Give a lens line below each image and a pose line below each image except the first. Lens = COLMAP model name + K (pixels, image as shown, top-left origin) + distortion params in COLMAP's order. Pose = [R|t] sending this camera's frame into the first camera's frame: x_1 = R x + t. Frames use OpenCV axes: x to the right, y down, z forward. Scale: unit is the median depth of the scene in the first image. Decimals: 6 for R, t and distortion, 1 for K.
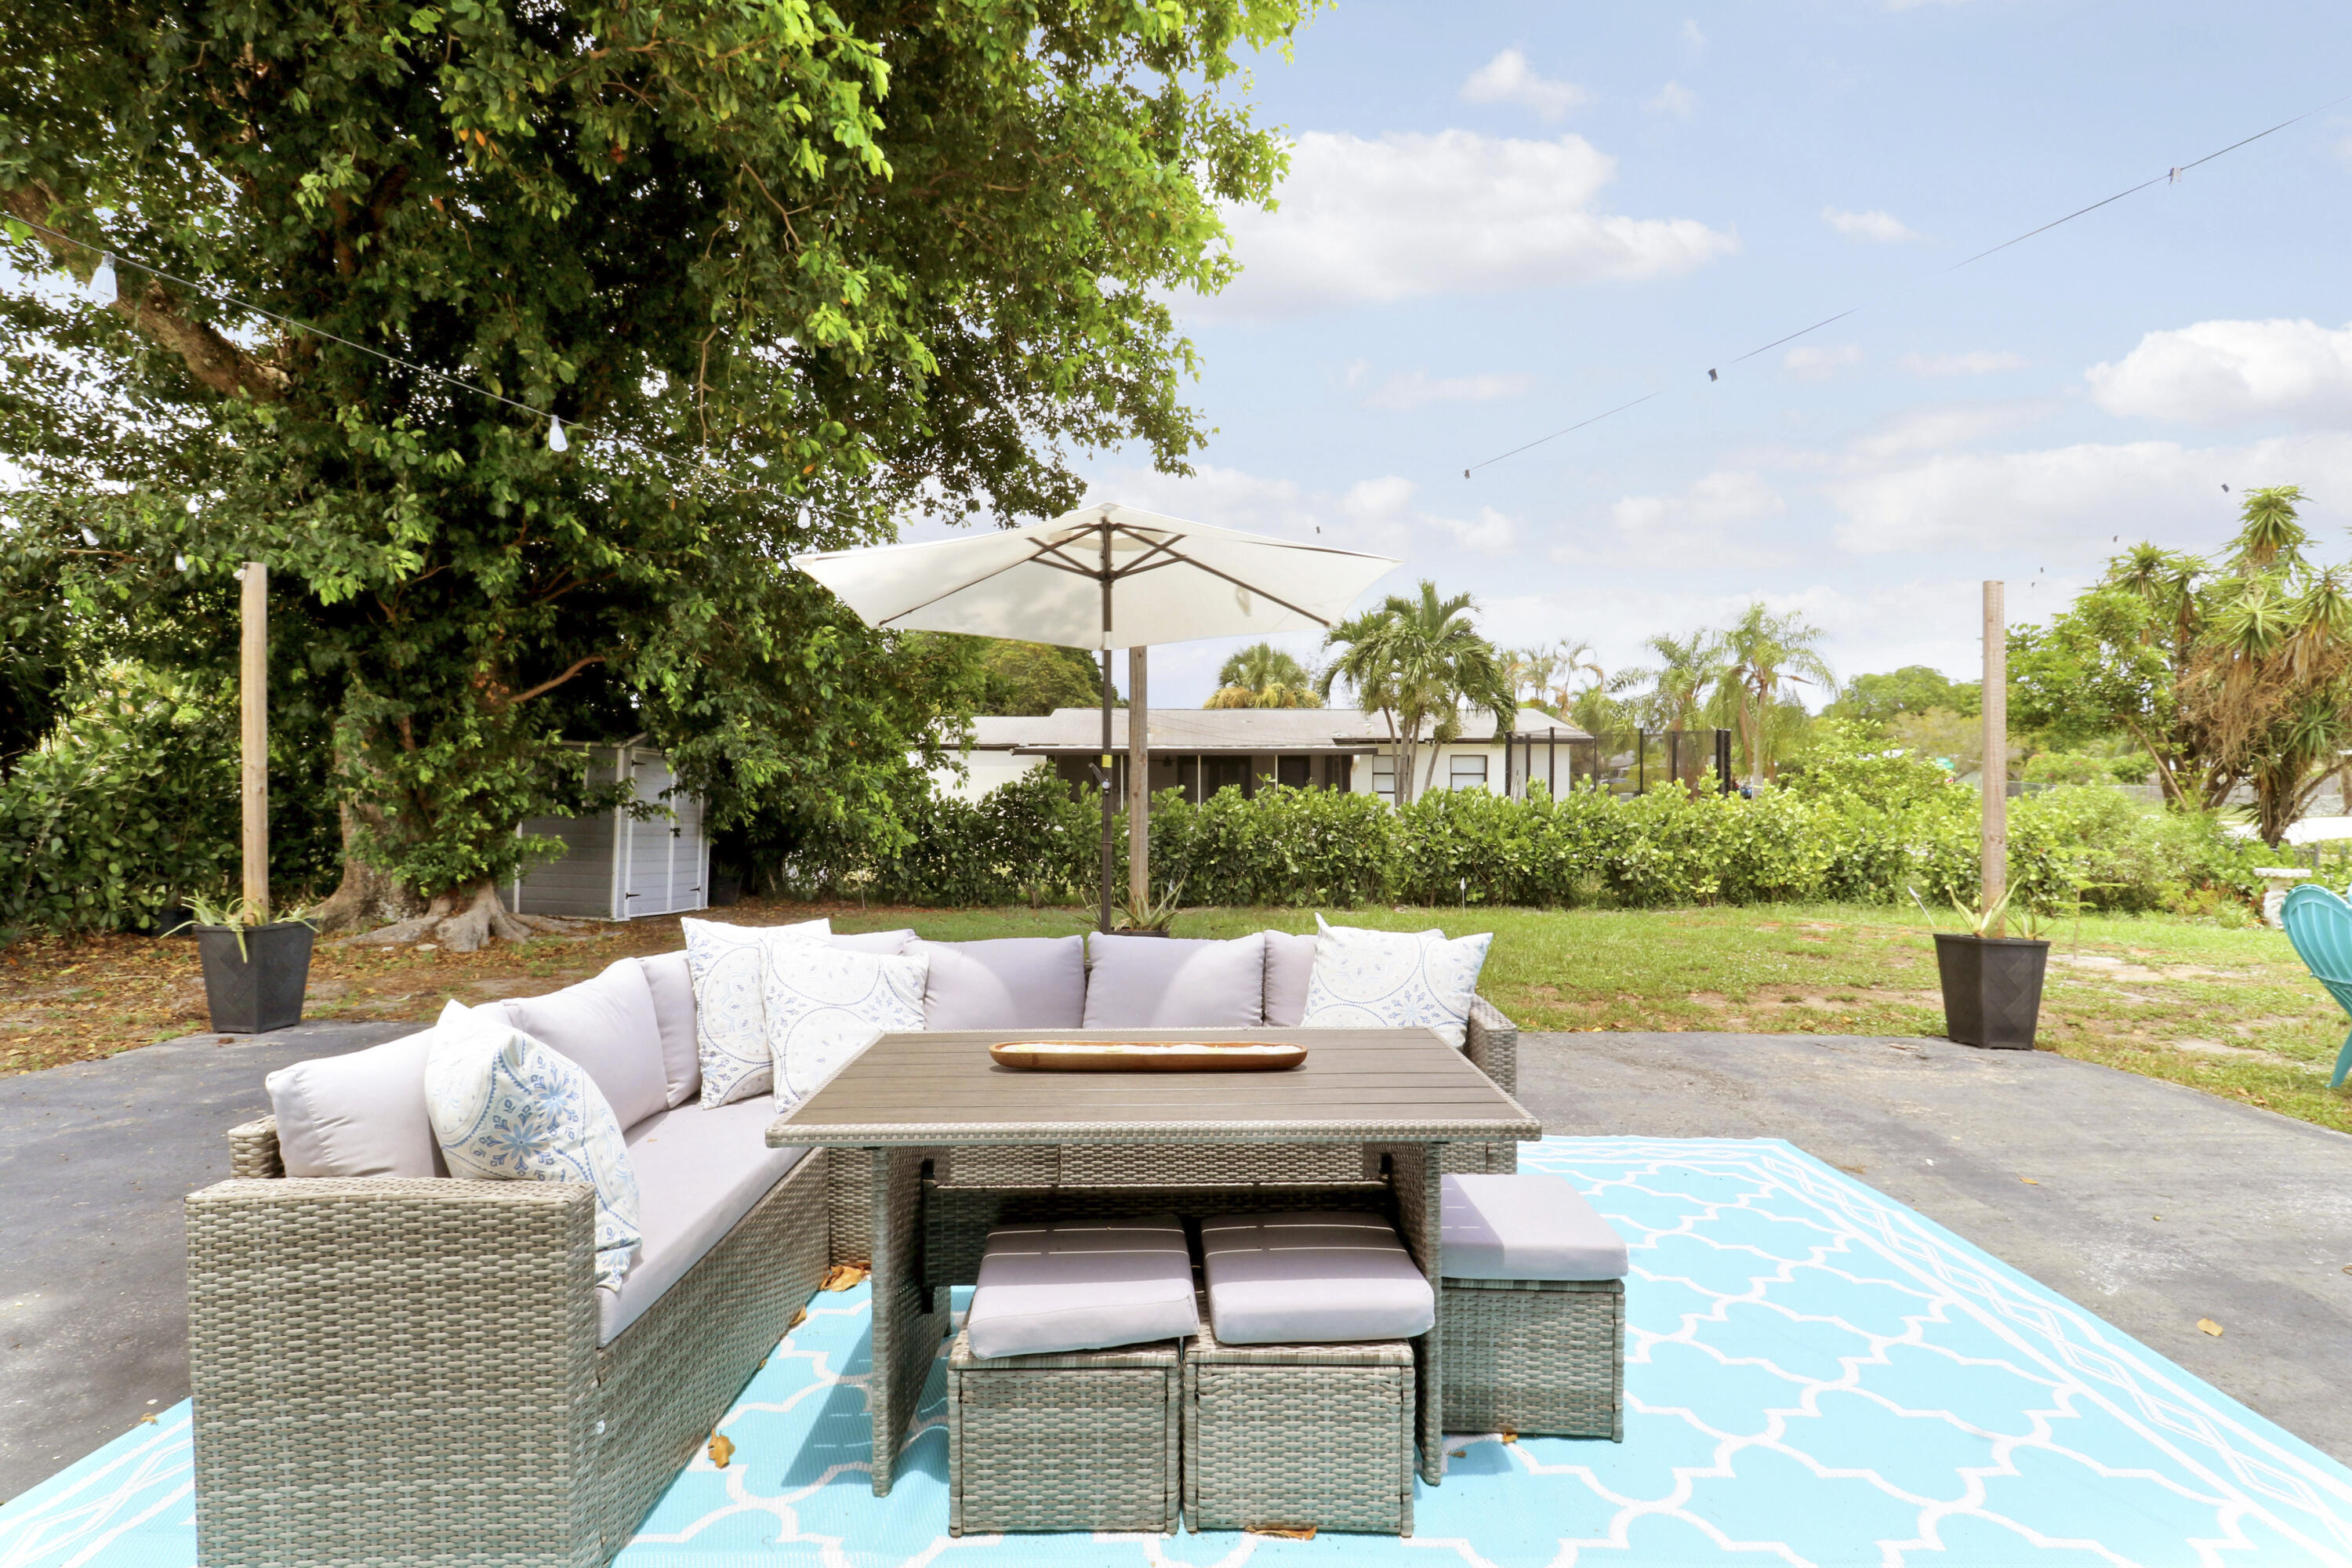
lens RADIAL K [[1088.5, 0, 1179.3], [0, 1088.5, 787.9], [0, 0, 1]] dist [0.007265, -0.016773]
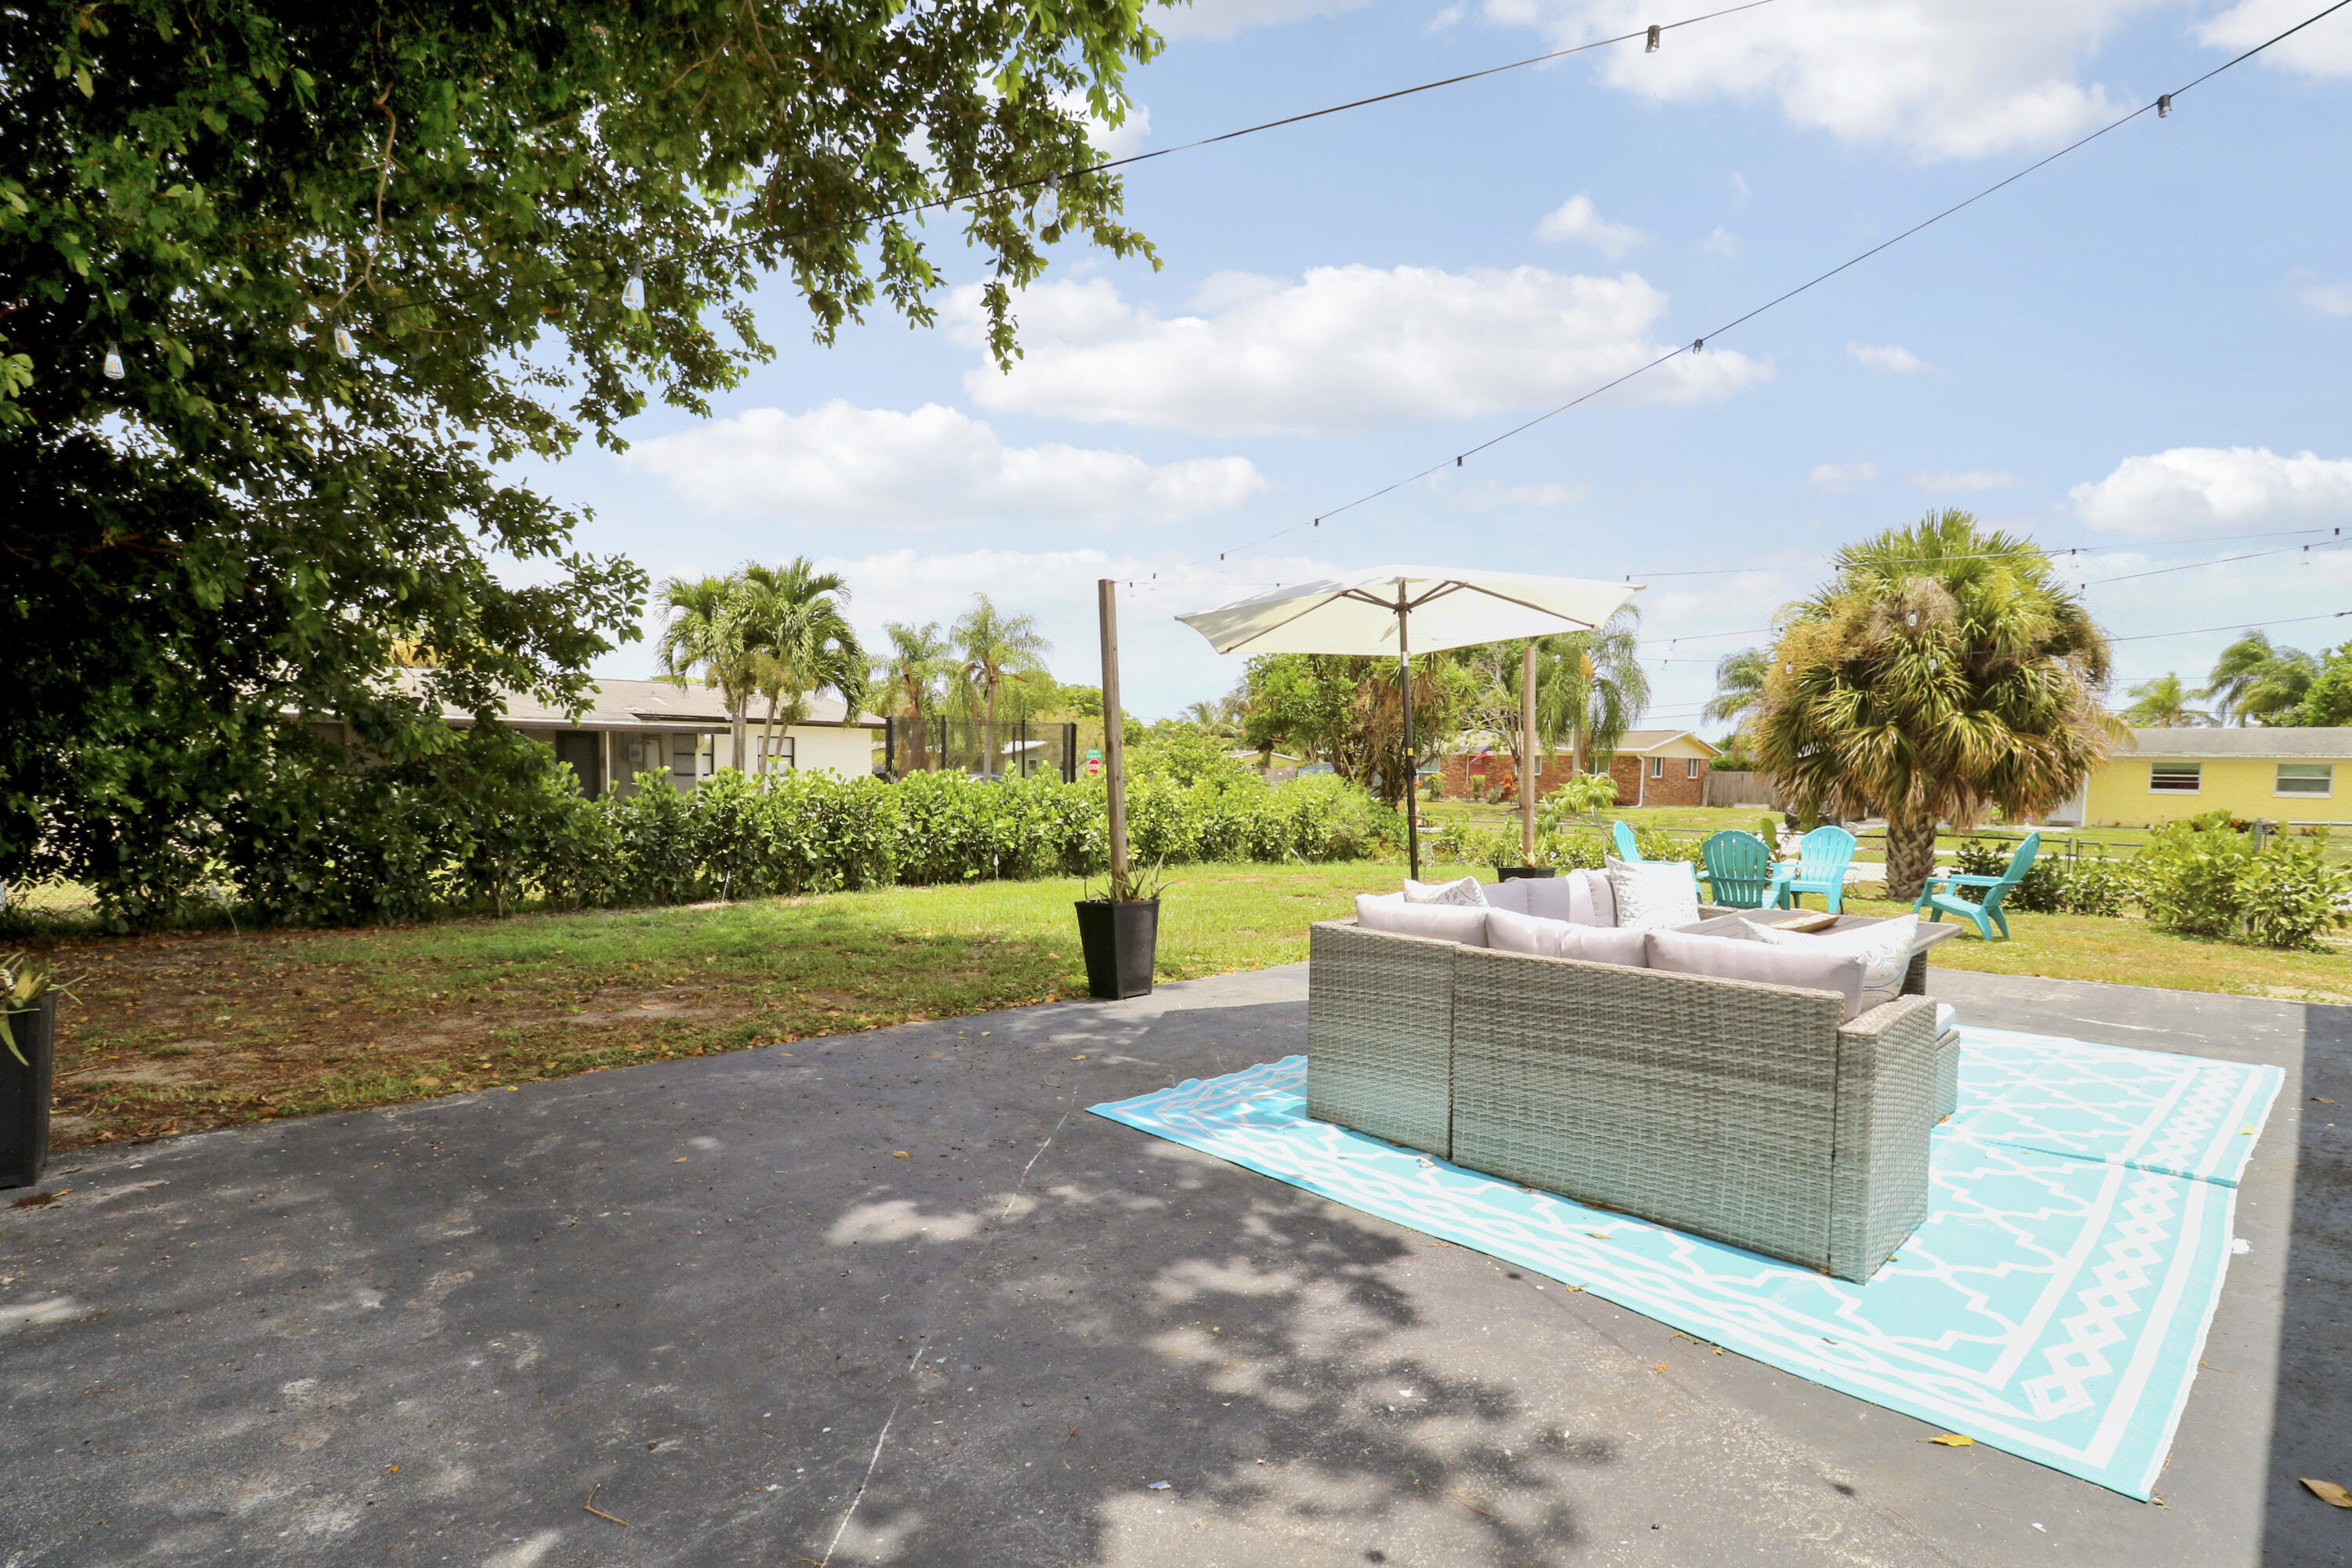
lens RADIAL K [[1107.6, 0, 1187.8], [0, 1107.6, 863.1], [0, 0, 1]] dist [0.003534, -0.013301]
pose [[0.719086, -0.048858, 0.693202, -0.327311], [-0.008936, 0.996793, 0.079526, 0.000795], [-0.694864, -0.063380, 0.716343, 0.066383]]
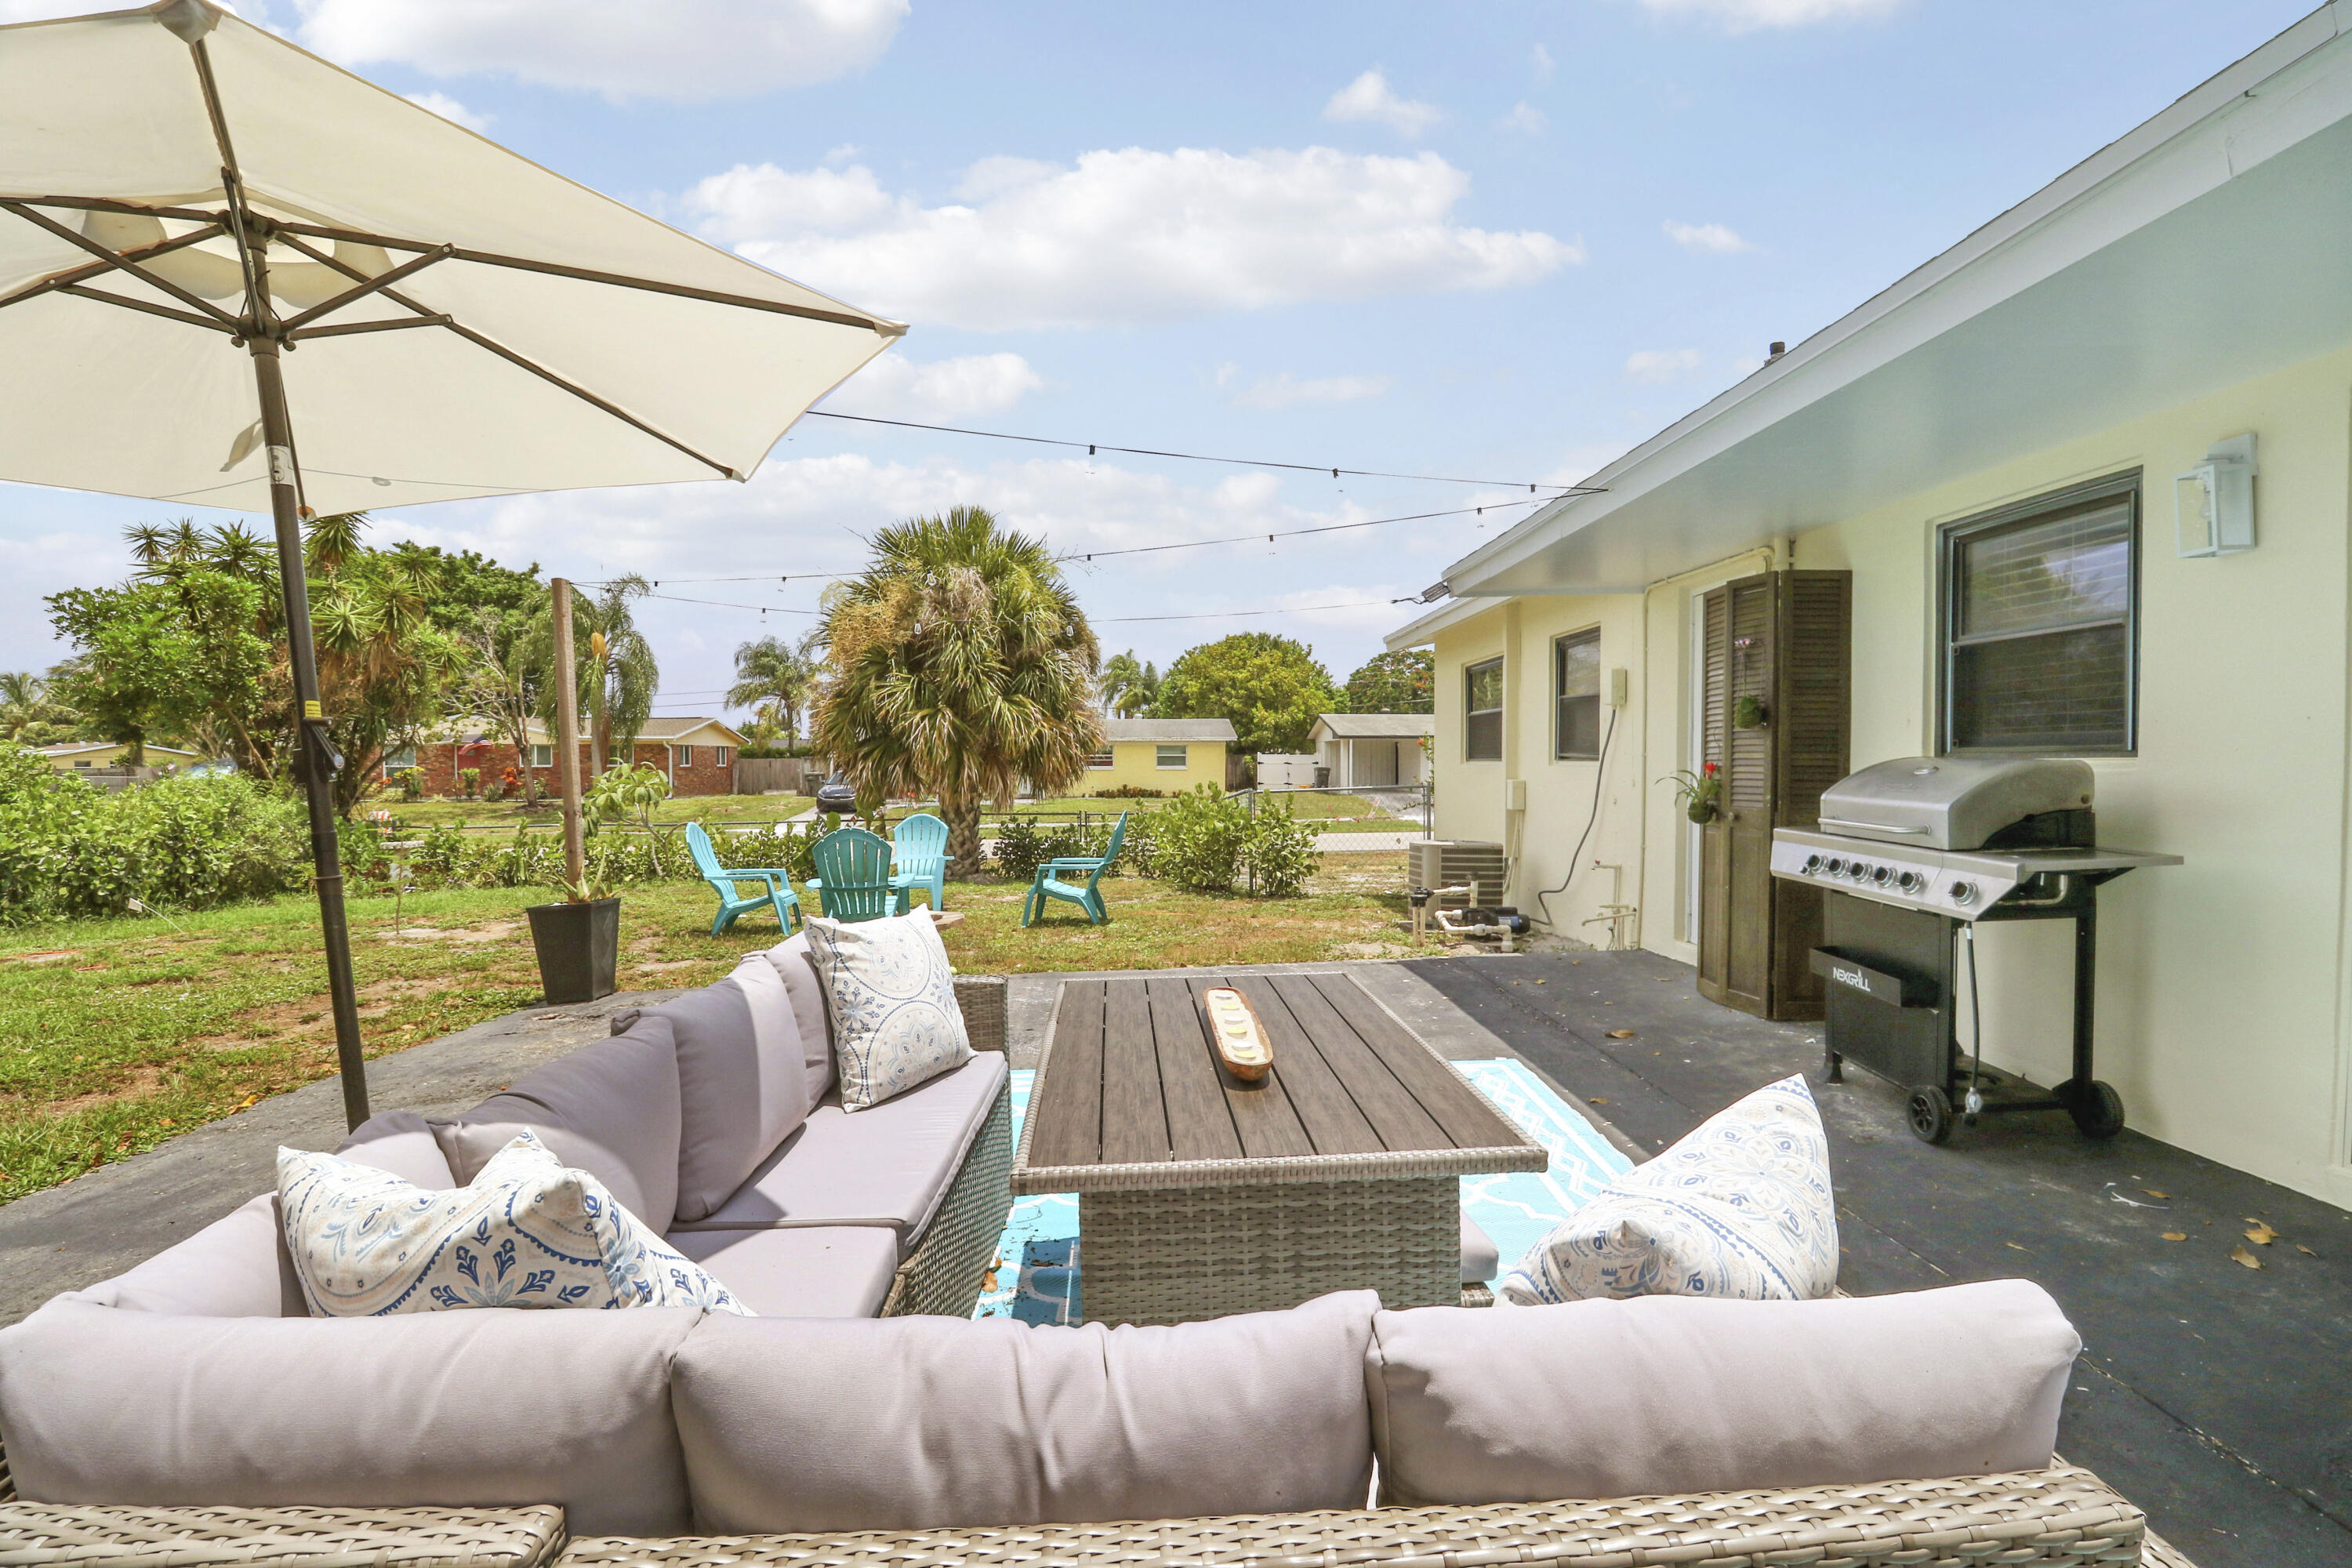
lens RADIAL K [[1088.5, 0, 1179.3], [0, 1088.5, 787.9], [0, 0, 1]] dist [0.007265, -0.016773]
pose [[-0.031316, -0.024489, 0.999209, -0.153442], [0.014736, 0.999580, 0.024960, 0.000661], [-0.999401, 0.015506, -0.030942, 0.178628]]
